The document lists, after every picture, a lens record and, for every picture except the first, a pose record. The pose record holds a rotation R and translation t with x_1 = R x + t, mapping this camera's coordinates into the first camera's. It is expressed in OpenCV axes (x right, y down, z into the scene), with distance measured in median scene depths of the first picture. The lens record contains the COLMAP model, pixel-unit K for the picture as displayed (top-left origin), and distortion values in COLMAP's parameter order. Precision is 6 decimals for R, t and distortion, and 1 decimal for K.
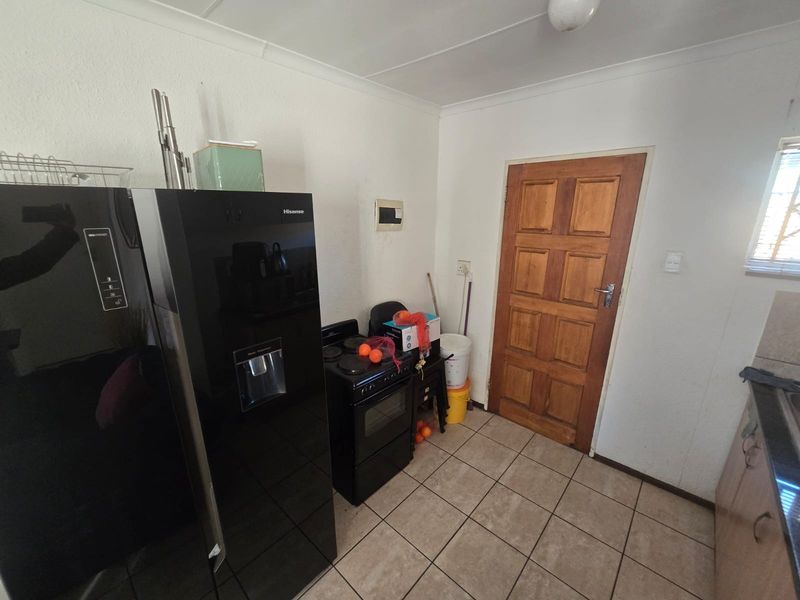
lens RADIAL K [[330.9, 0, 399.8], [0, 330.9, 303.3], [0, 0, 1]] dist [-0.002005, -0.000300]
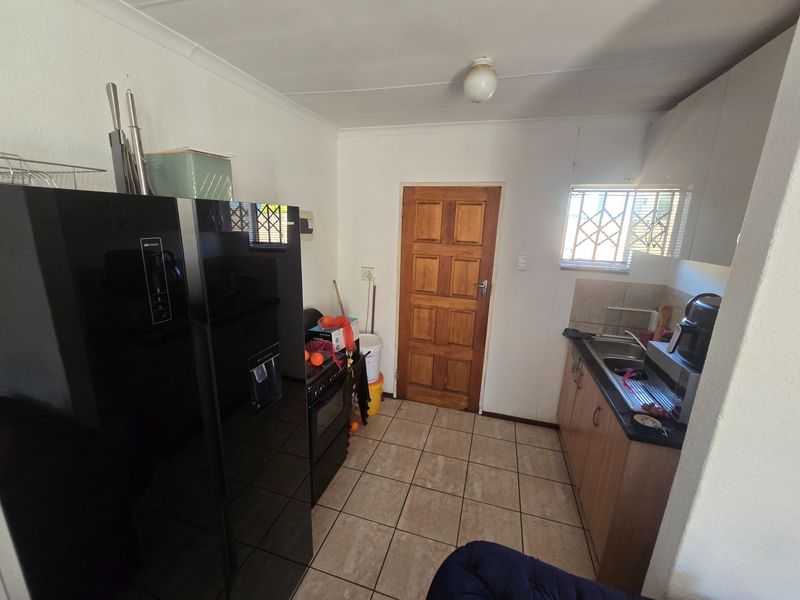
lens RADIAL K [[330.9, 0, 399.8], [0, 330.9, 303.3], [0, 0, 1]] dist [-0.002005, -0.000300]
pose [[0.899450, -0.078630, 0.429892, -0.238101], [0.090595, 0.995860, -0.007400, 0.011898], [-0.427531, 0.045602, 0.902850, -0.058049]]
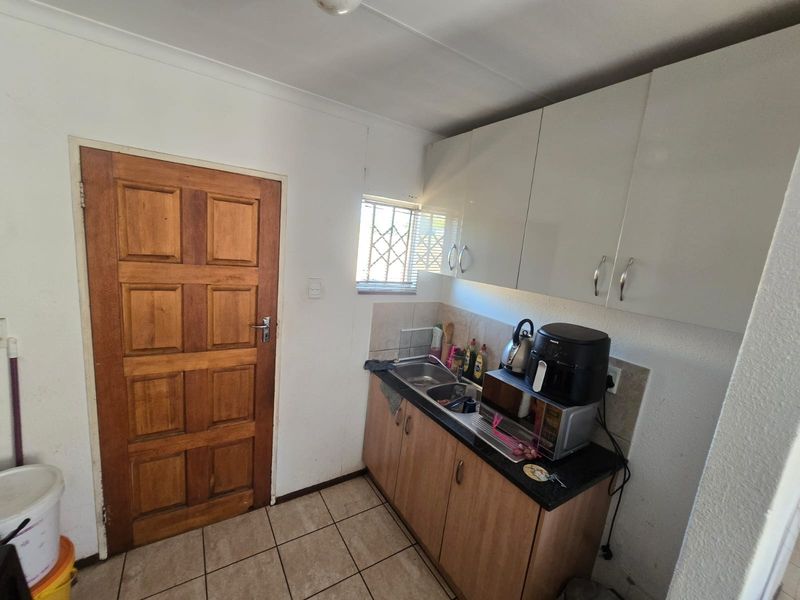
lens RADIAL K [[328.7, 0, 401.2], [0, 328.7, 304.3], [0, 0, 1]] dist [-0.003331, -0.000152]
pose [[0.256832, -0.150302, 0.954697, -0.114142], [0.170266, 0.979419, 0.108389, -0.117025], [-0.951339, 0.134715, 0.277137, 0.358090]]
